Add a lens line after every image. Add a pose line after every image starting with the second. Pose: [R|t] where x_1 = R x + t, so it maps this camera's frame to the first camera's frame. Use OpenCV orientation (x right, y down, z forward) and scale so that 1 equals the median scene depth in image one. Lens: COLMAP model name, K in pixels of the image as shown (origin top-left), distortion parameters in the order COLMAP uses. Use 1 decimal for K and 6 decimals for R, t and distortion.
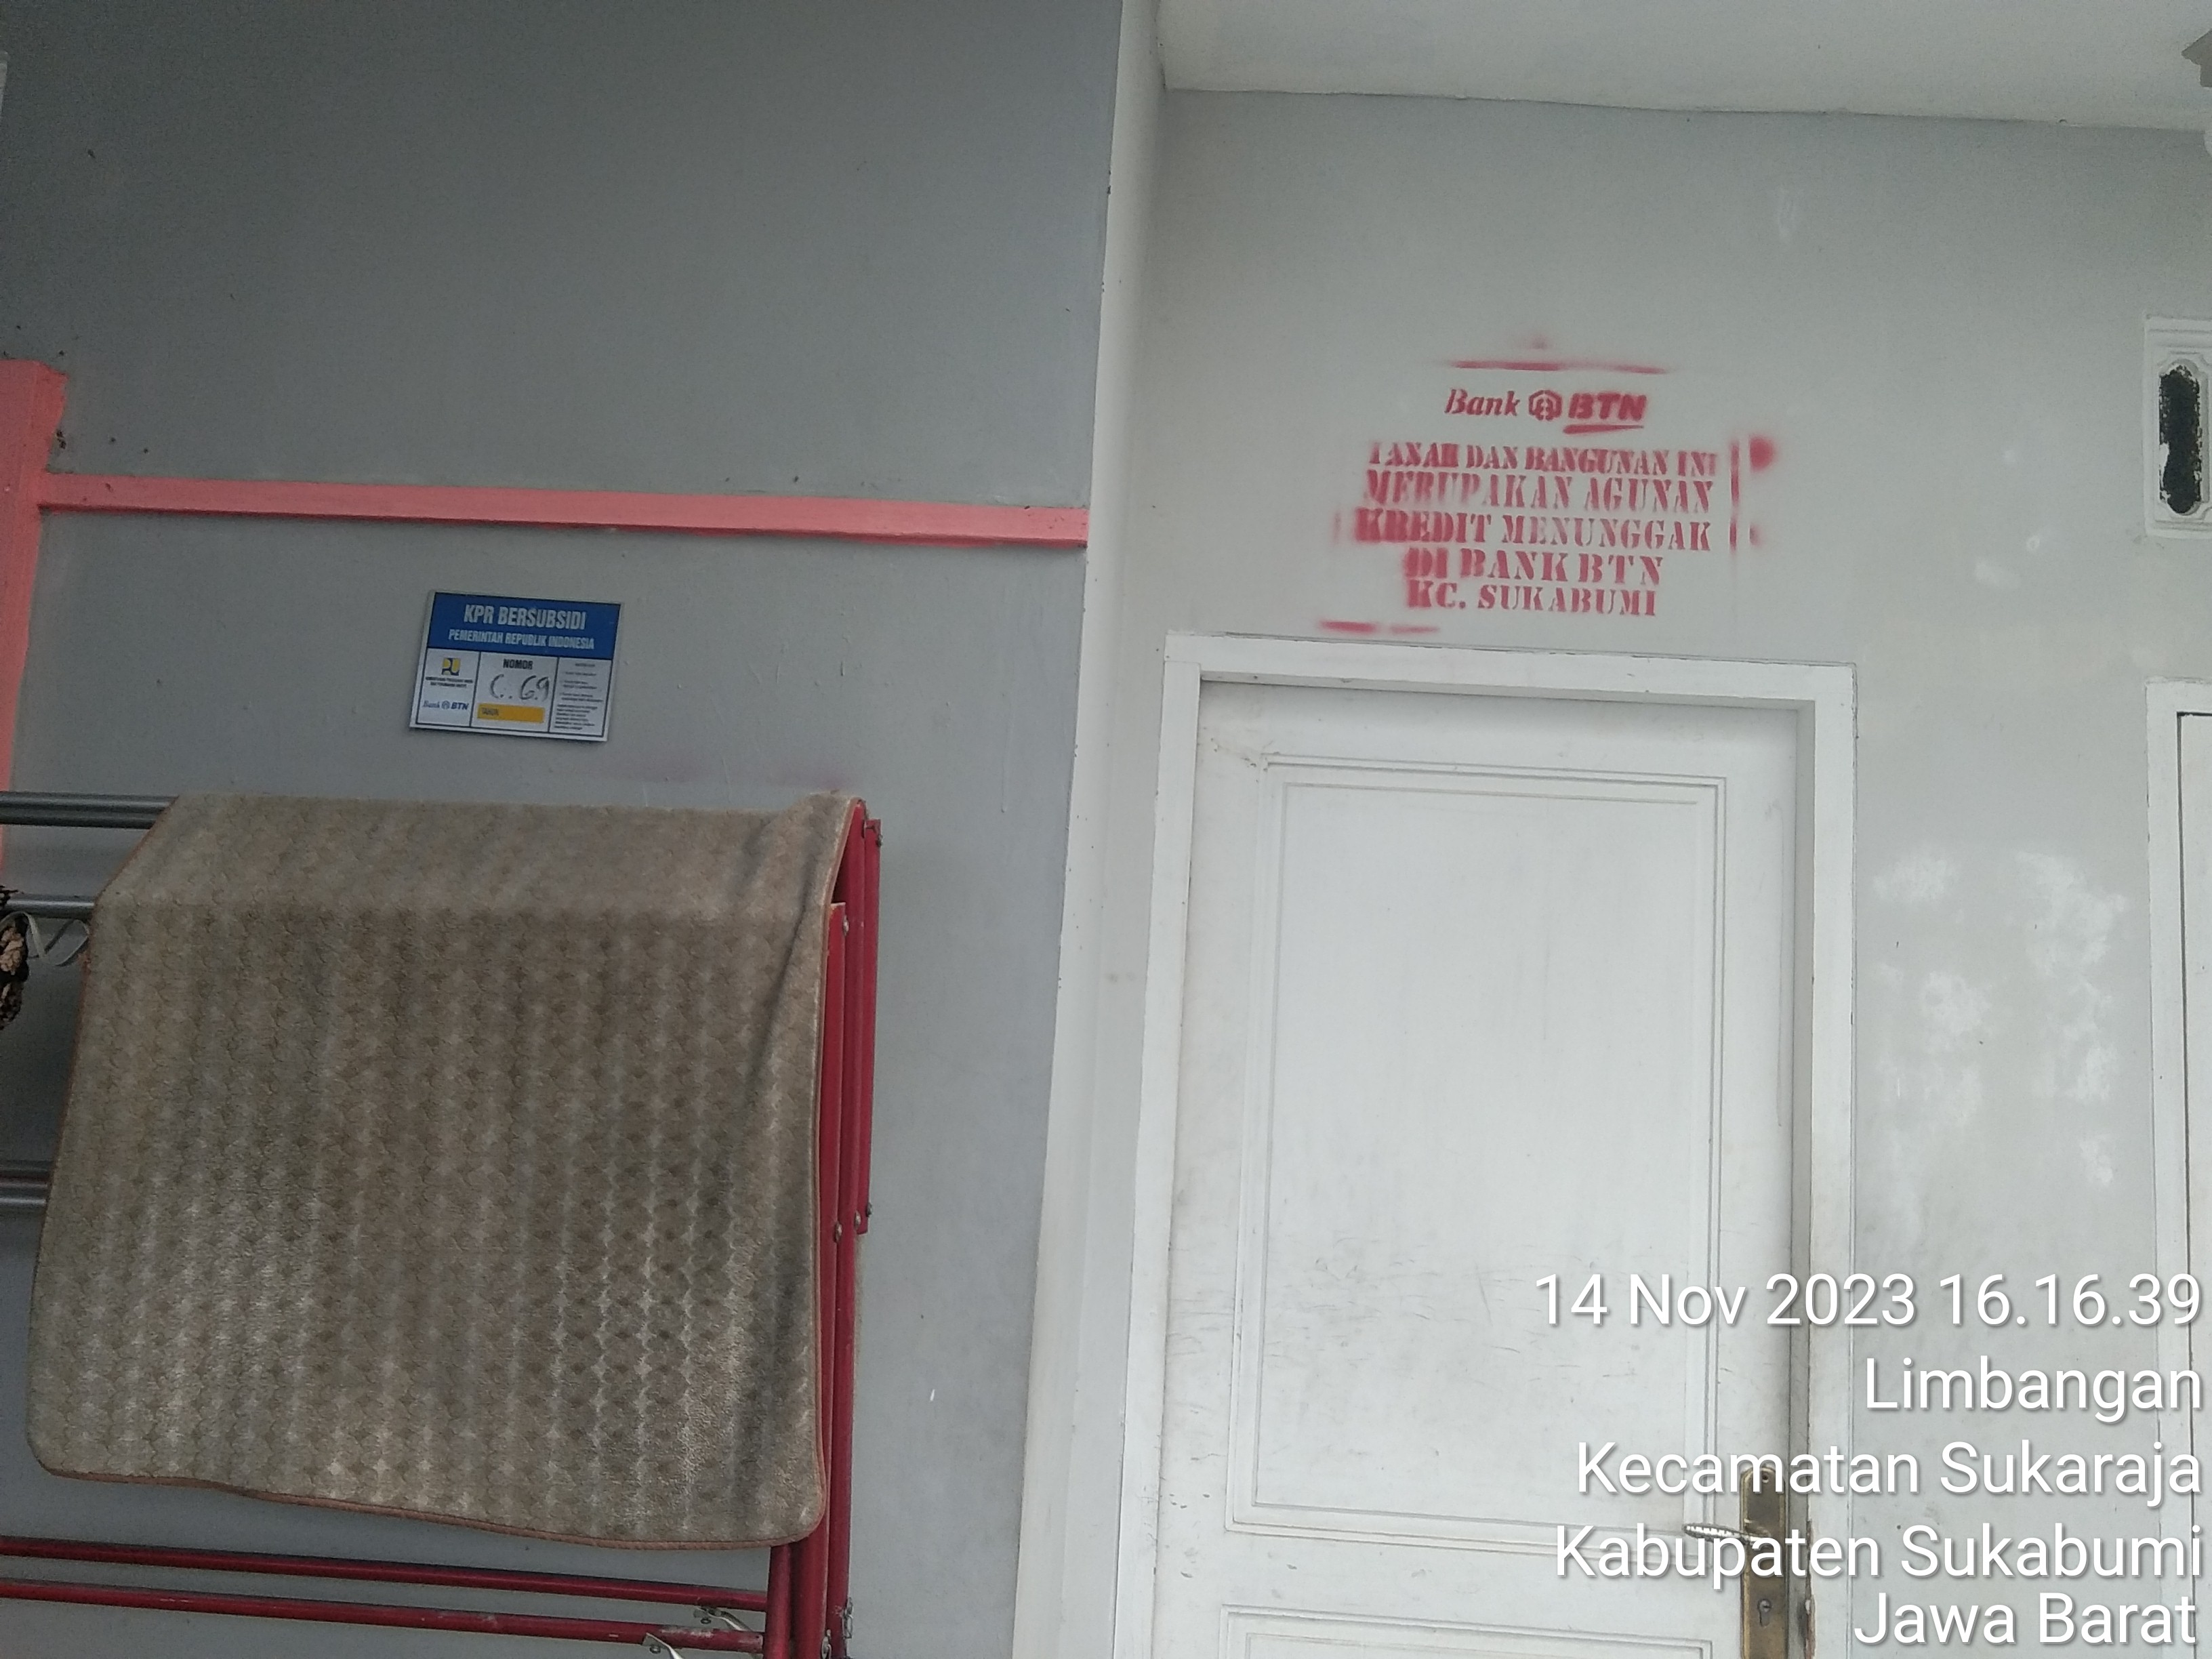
lens RADIAL K [[1729.8, 0, 1106.0], [0, 1729.8, 829.5], [0, 0, 1]] dist [0.014078, 0.001263]
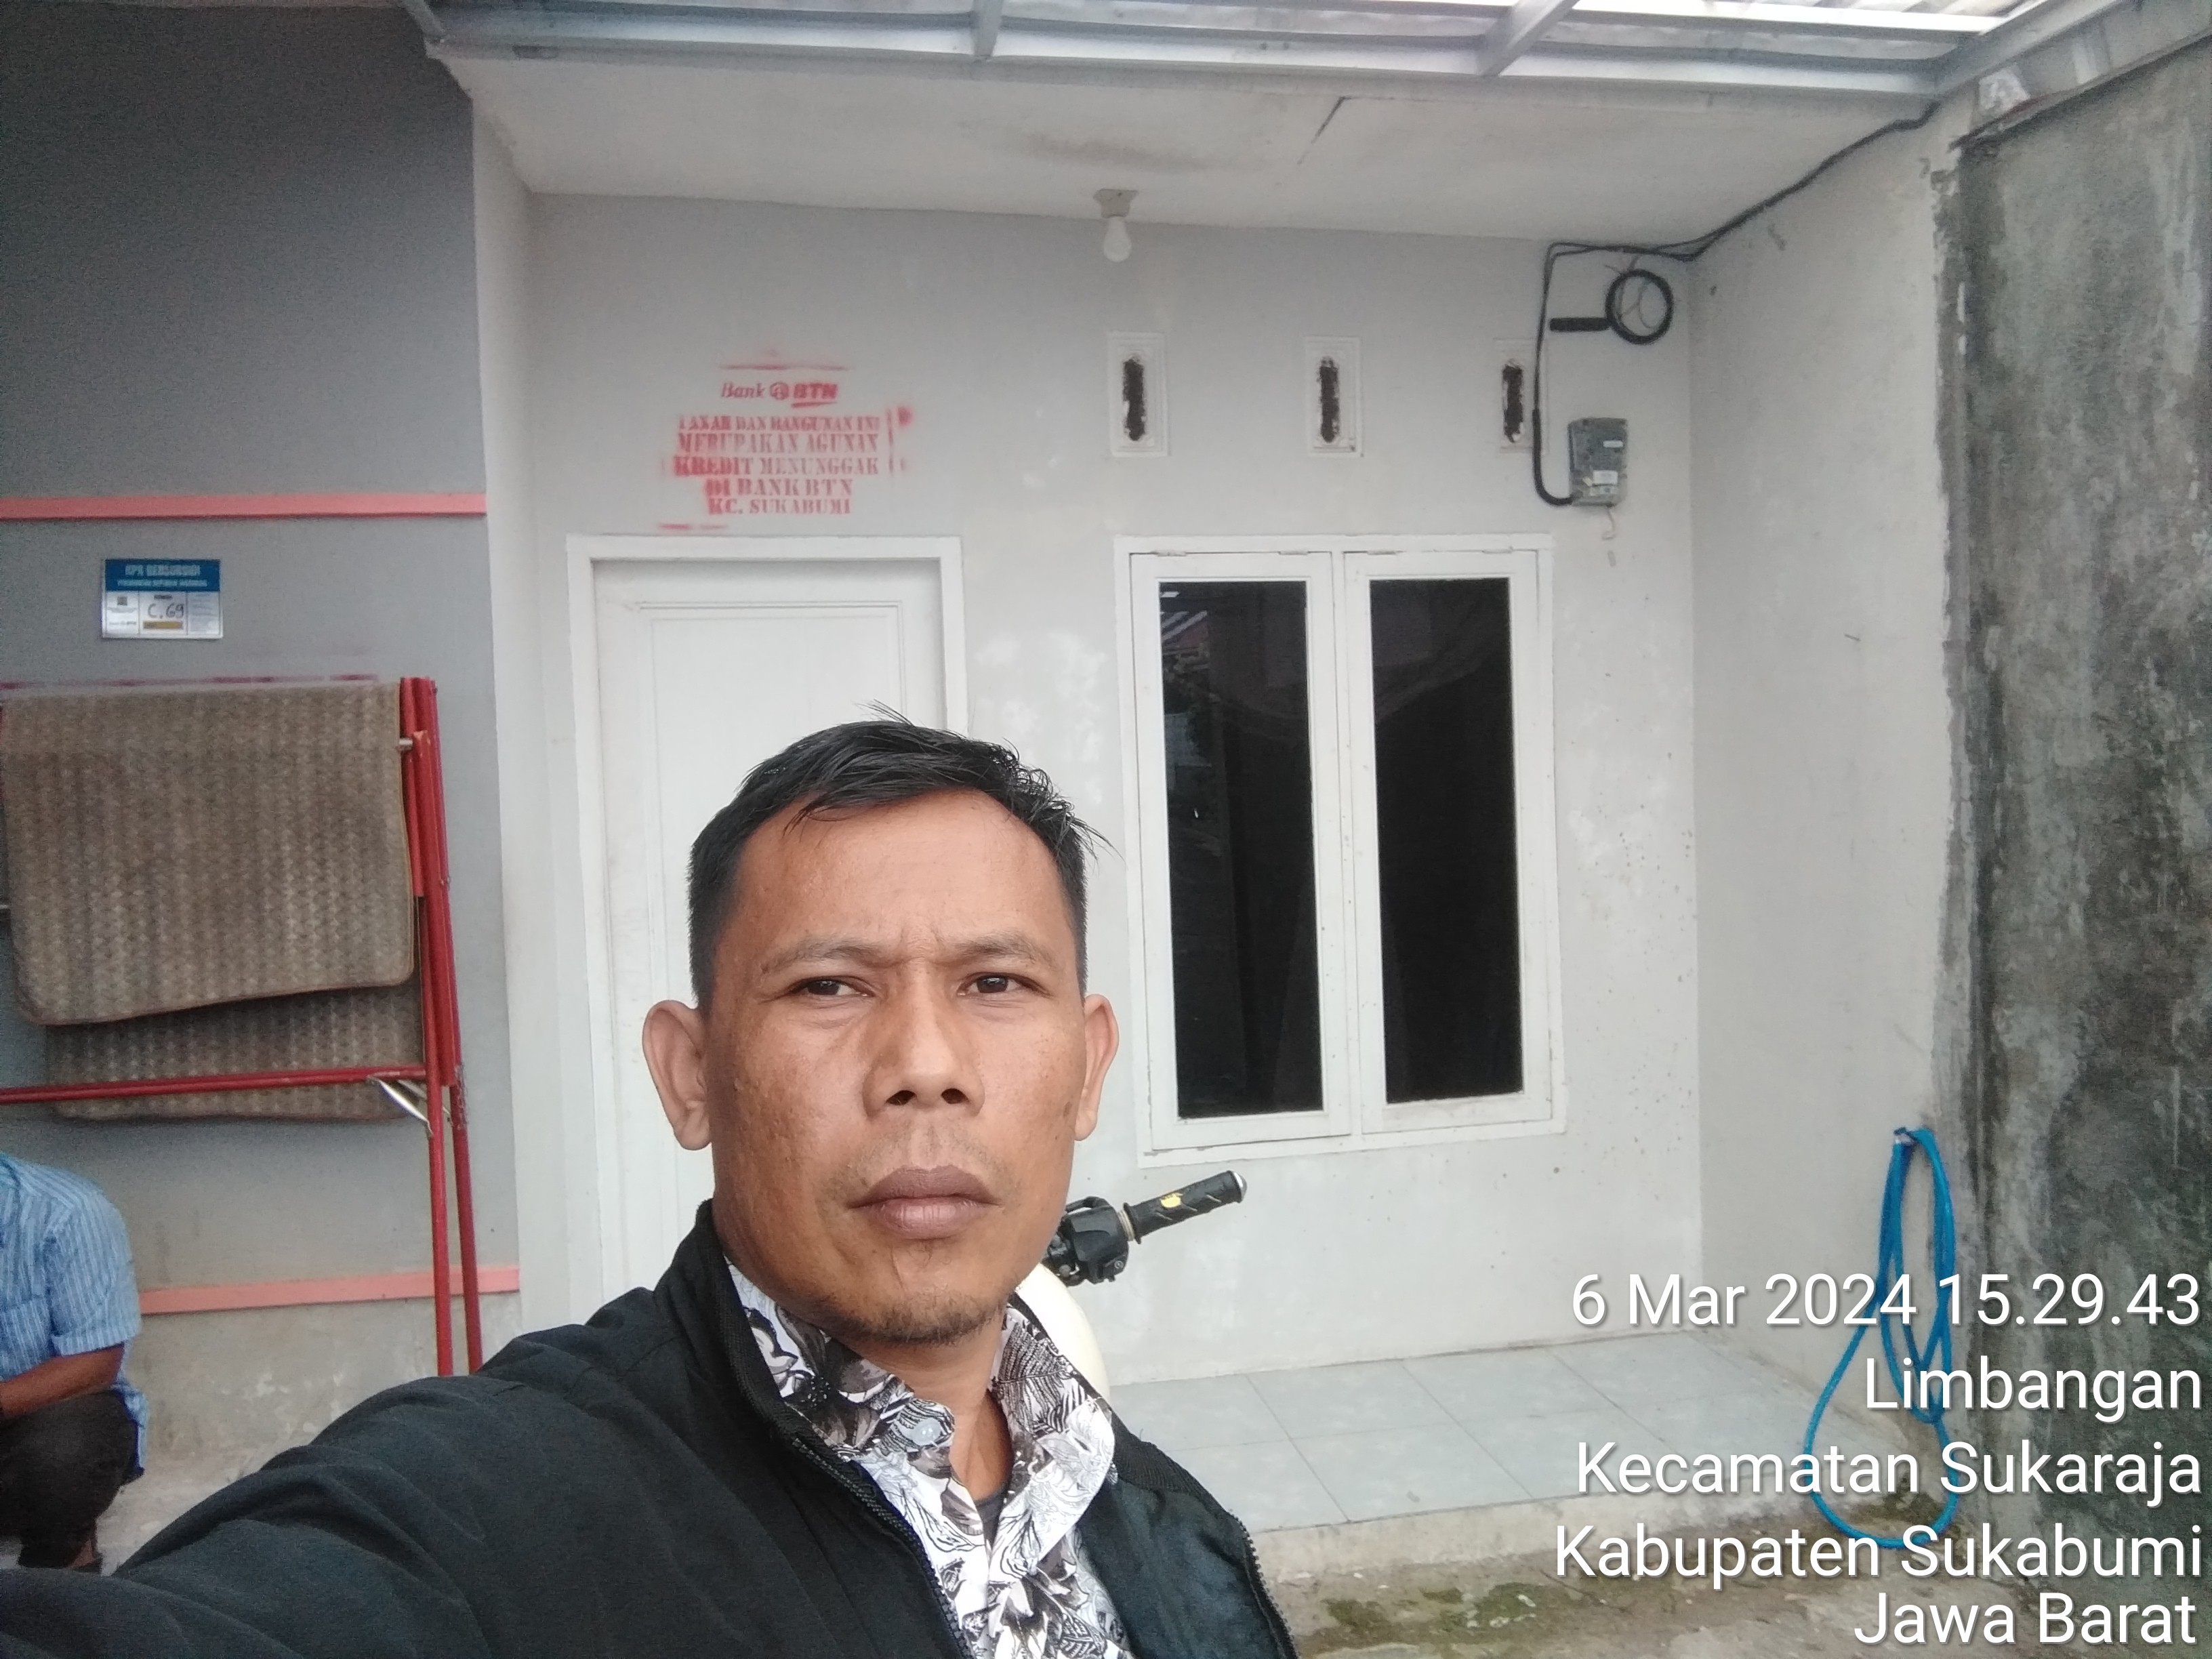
lens RADIAL K [[1602.8, 0, 1106.0], [0, 1602.8, 829.5], [0, 0, 1]] dist [0.037079, -0.058817]
pose [[0.968109, -0.097290, 0.230868, 0.157028], [0.060455, 0.985006, 0.161580, -0.053400], [-0.243126, -0.142470, 0.959475, -0.691166]]
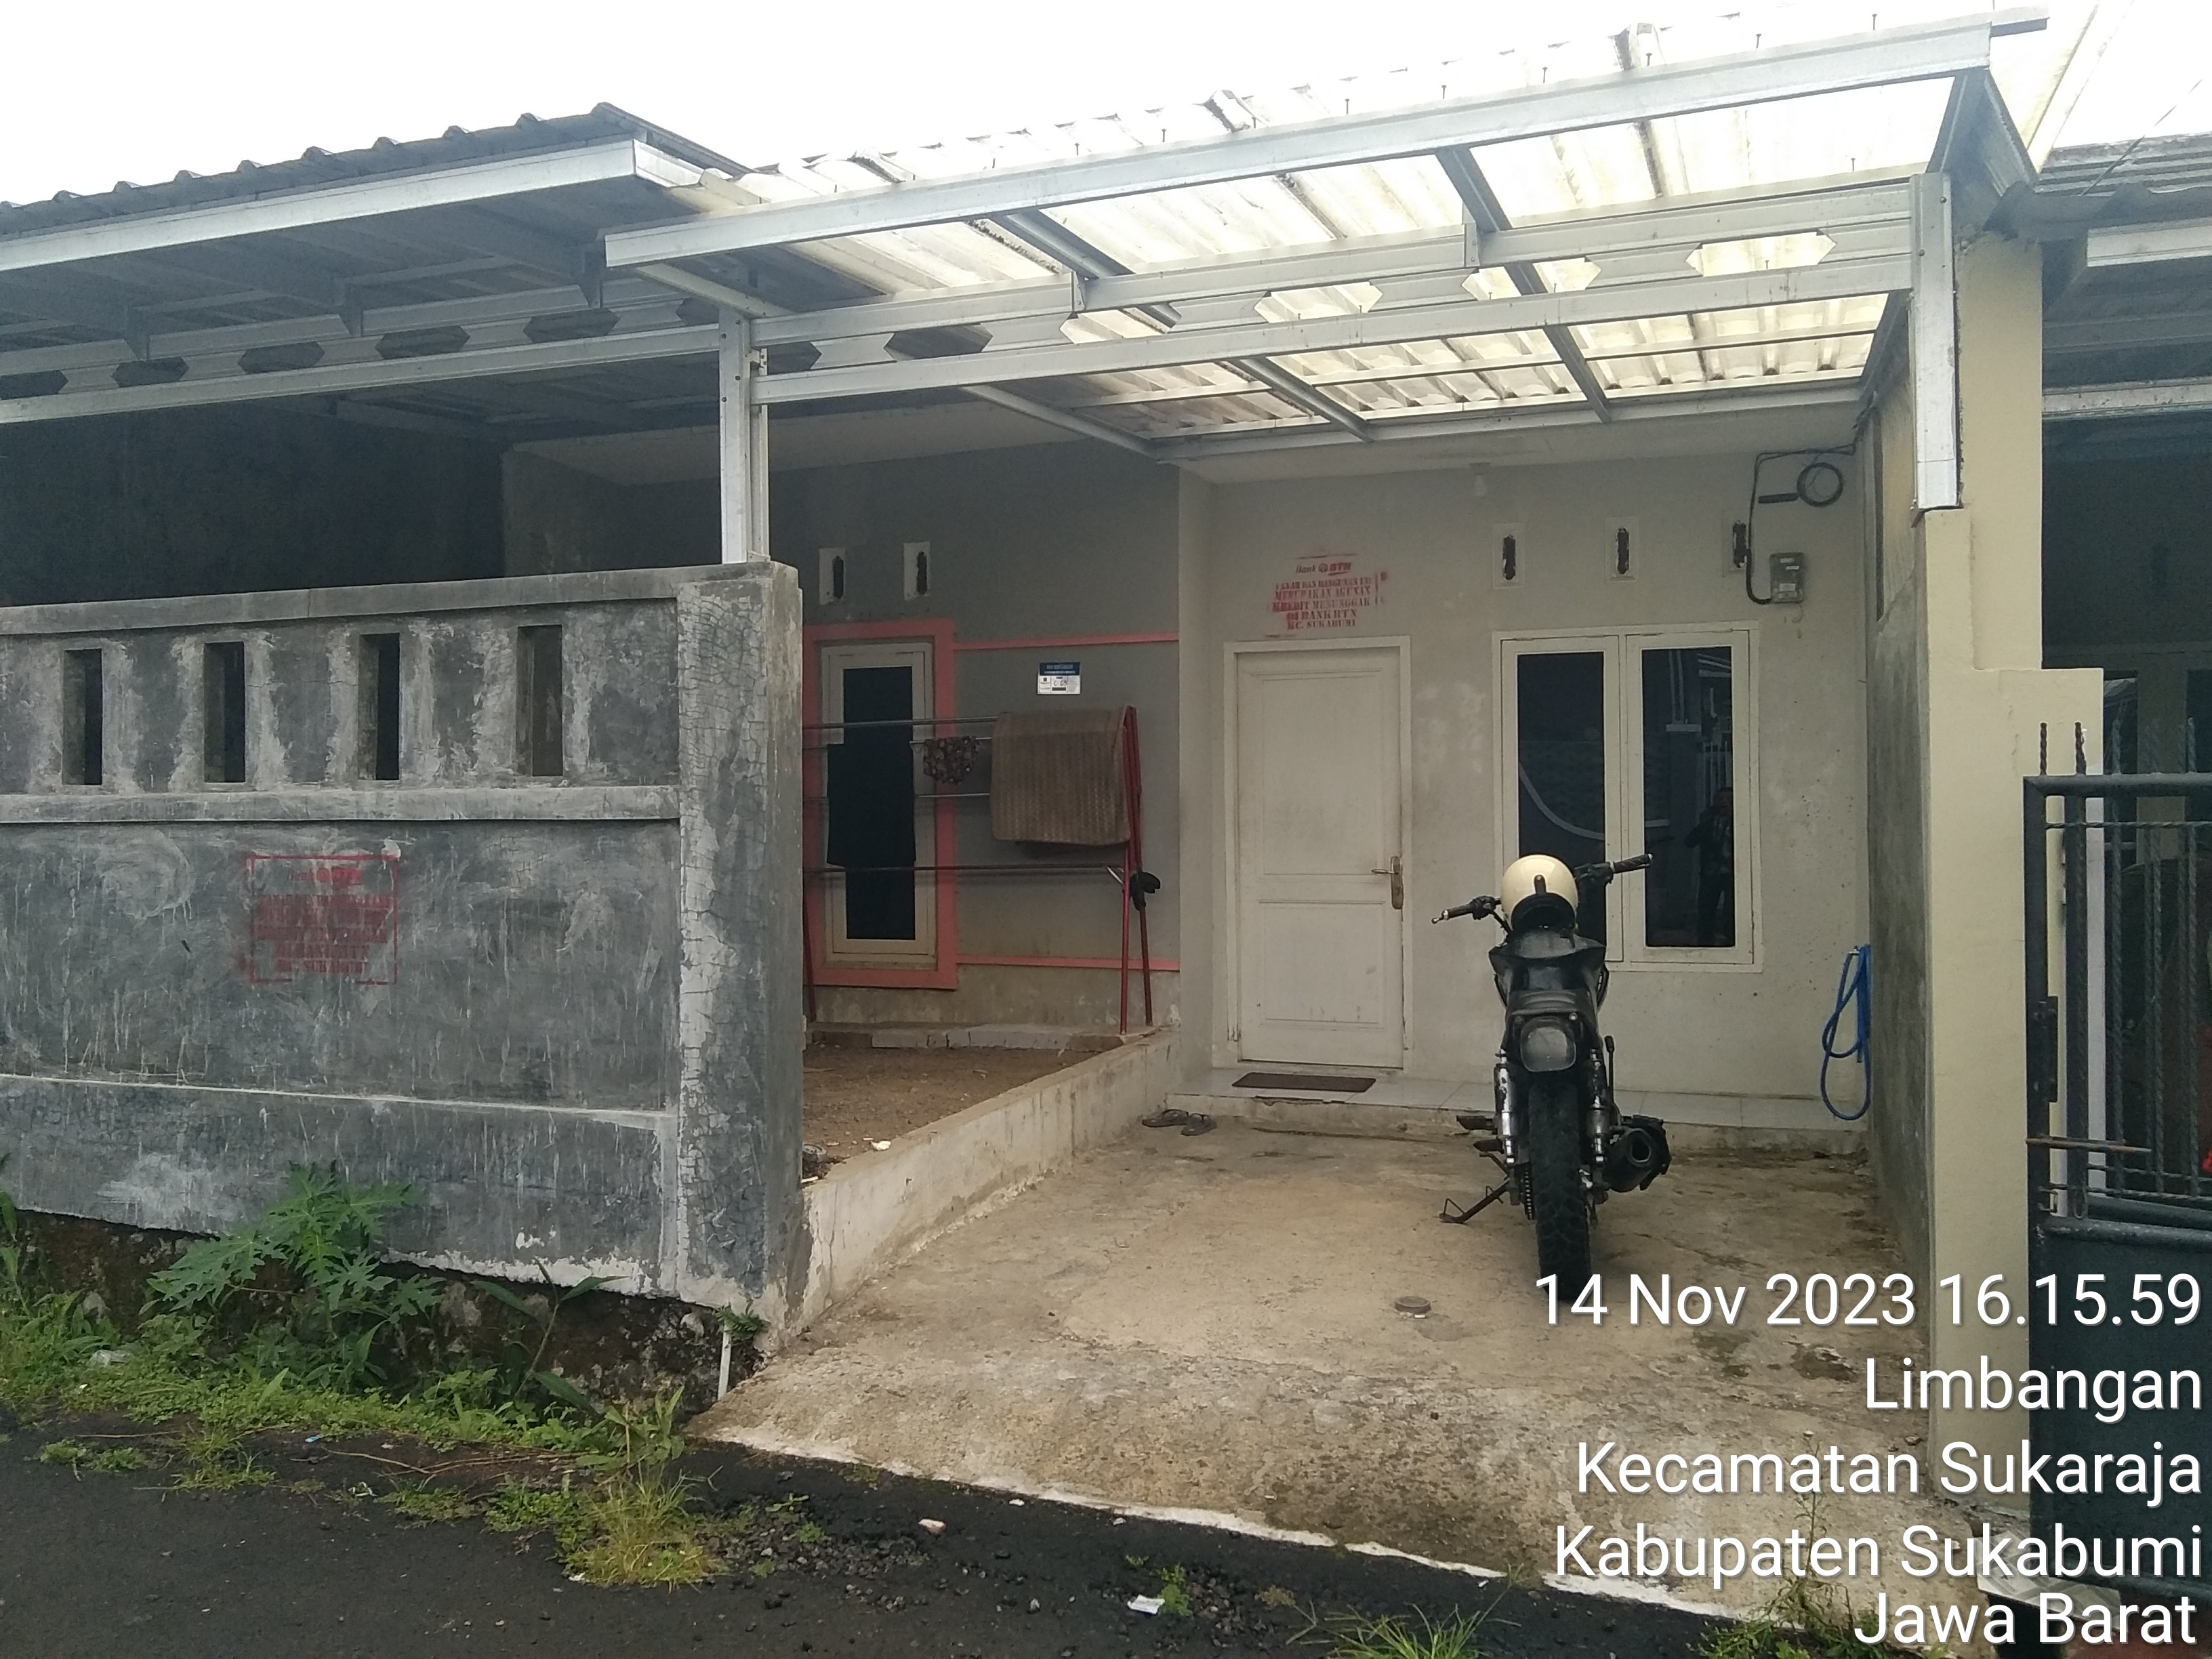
lens RADIAL K [[1729.8, 0, 1106.0], [0, 1729.8, 829.5], [0, 0, 1]] dist [0.014078, 0.001263]
pose [[0.958803, -0.064237, -0.276714, 0.780436], [0.096350, 0.989894, 0.104050, -0.127526], [0.267234, -0.126425, 0.955303, -2.595510]]
